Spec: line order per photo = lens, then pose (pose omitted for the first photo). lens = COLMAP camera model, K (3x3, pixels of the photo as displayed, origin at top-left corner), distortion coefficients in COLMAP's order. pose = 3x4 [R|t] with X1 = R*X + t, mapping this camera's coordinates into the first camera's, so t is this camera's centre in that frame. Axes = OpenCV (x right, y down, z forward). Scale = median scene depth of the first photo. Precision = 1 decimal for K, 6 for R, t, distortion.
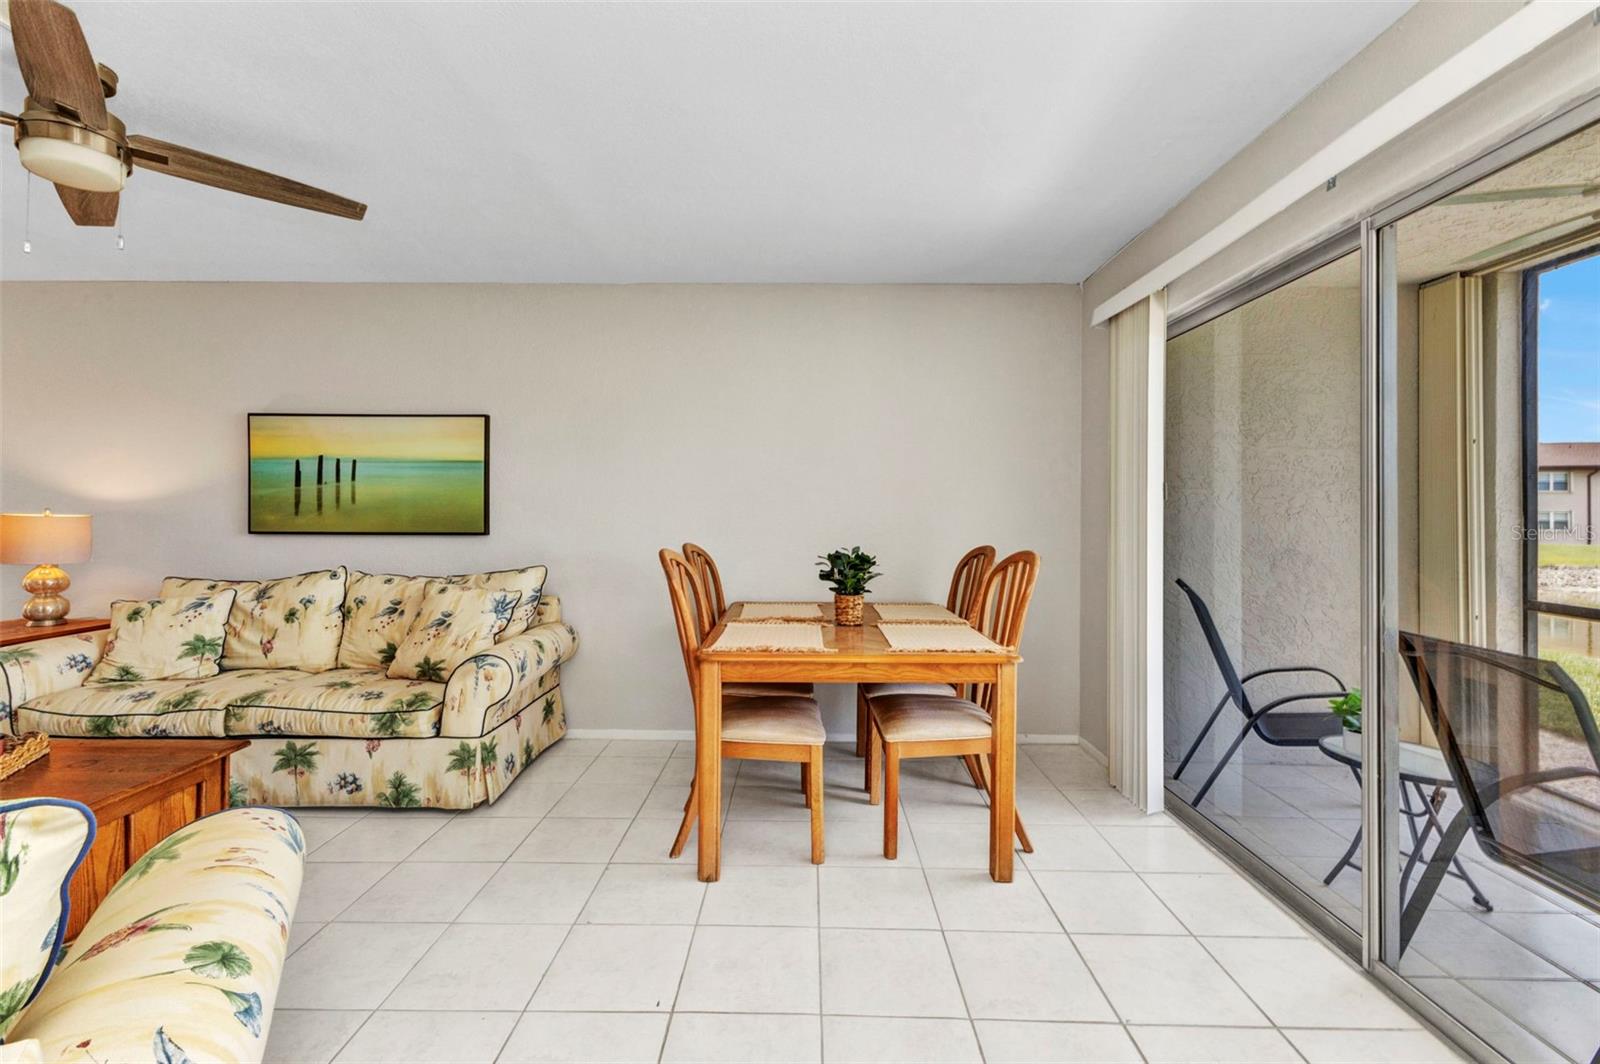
lens RADIAL K [[671.5, 0, 814.8], [0, 671.5, 510.4], [0, 0, 1]] dist [0.001557, 0.000459]
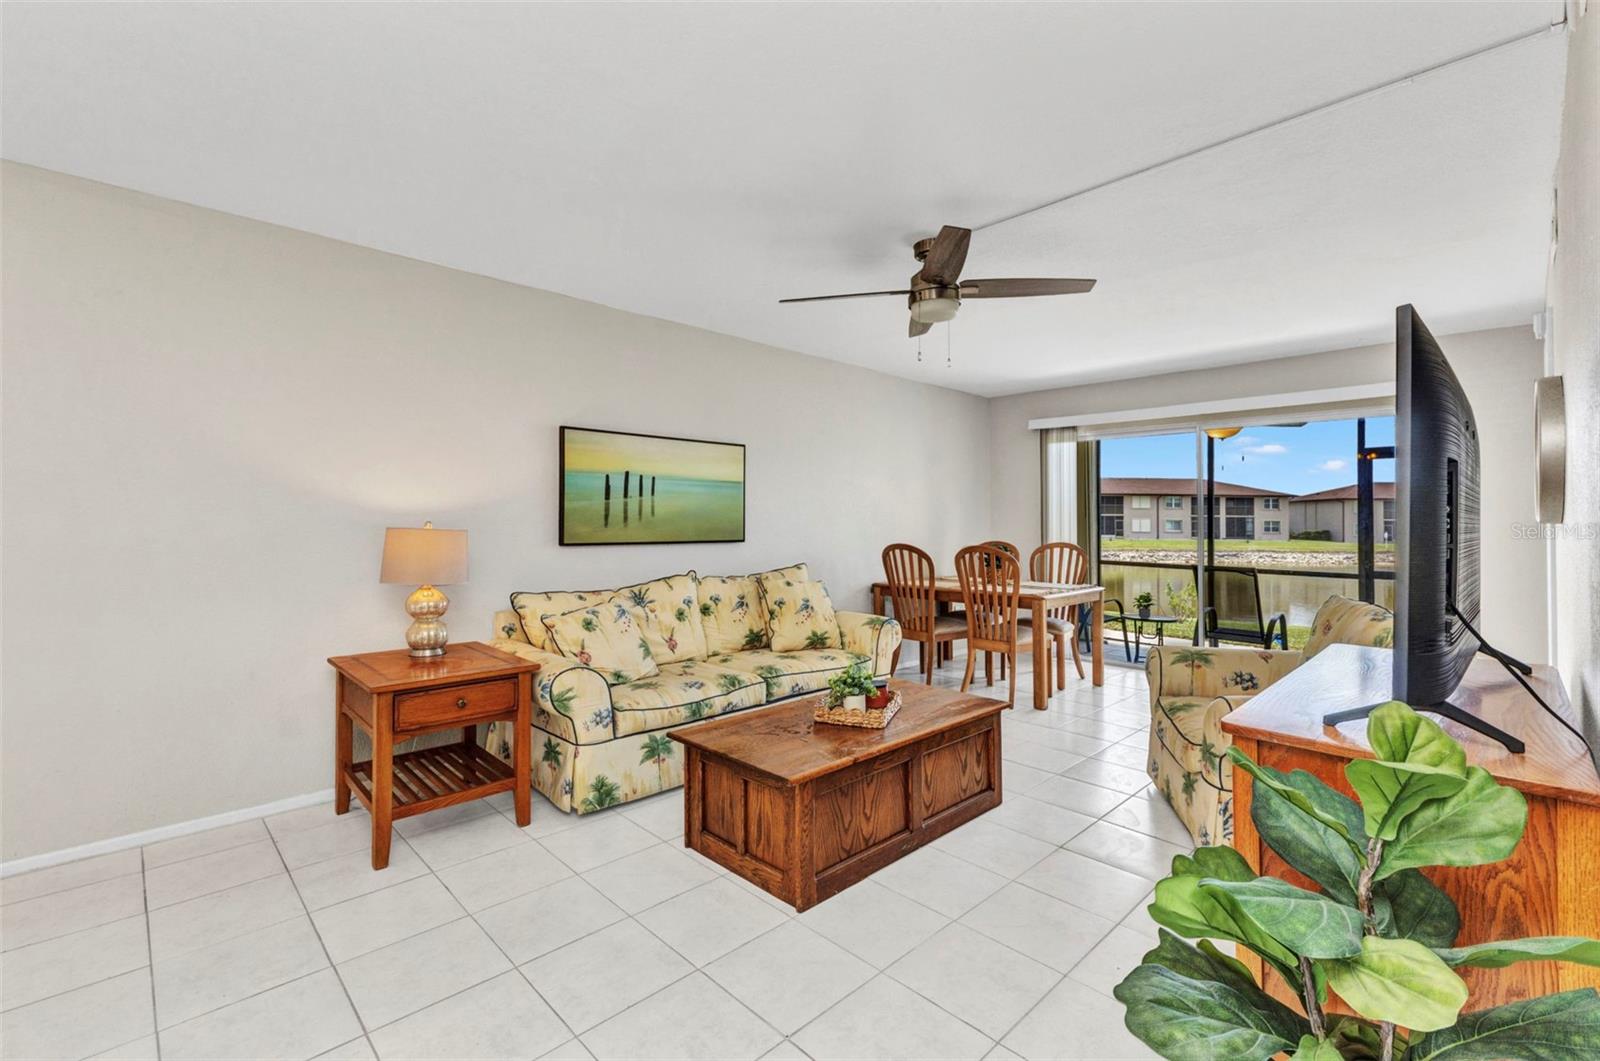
lens RADIAL K [[704.6, 0, 798.4], [0, 704.6, 502.8], [0, 0, 1]] dist [0.009545, 0.000001]
pose [[0.713421, 0.016200, 0.700549, -1.439198], [-0.004468, 0.999818, -0.018570, -0.012414], [-0.700722, 0.010118, 0.713363, 0.006738]]
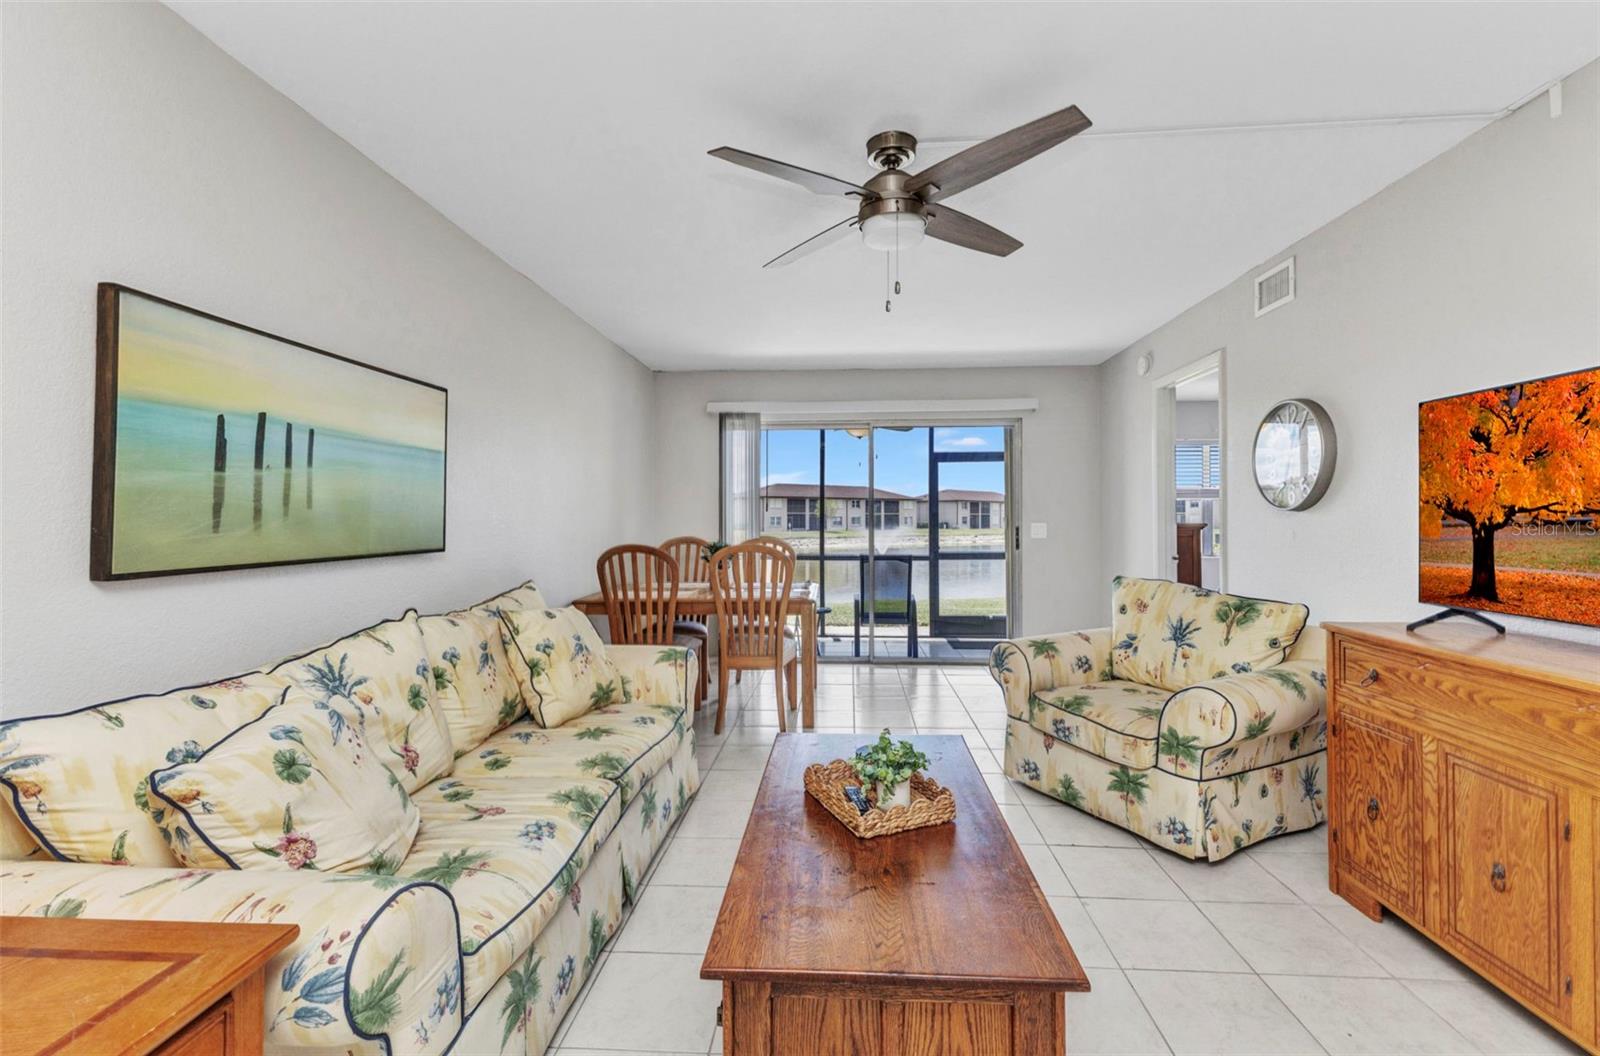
lens RADIAL K [[702.1, 0, 826.7], [0, 702.1, 497.7], [0, 0, 1]] dist [0.002191, 0.000517]
pose [[0.030160, 0.020768, 0.999329, -1.357590], [-0.004706, 0.999776, -0.020635, -0.009092], [-0.999534, -0.004080, 0.030251, 0.603622]]
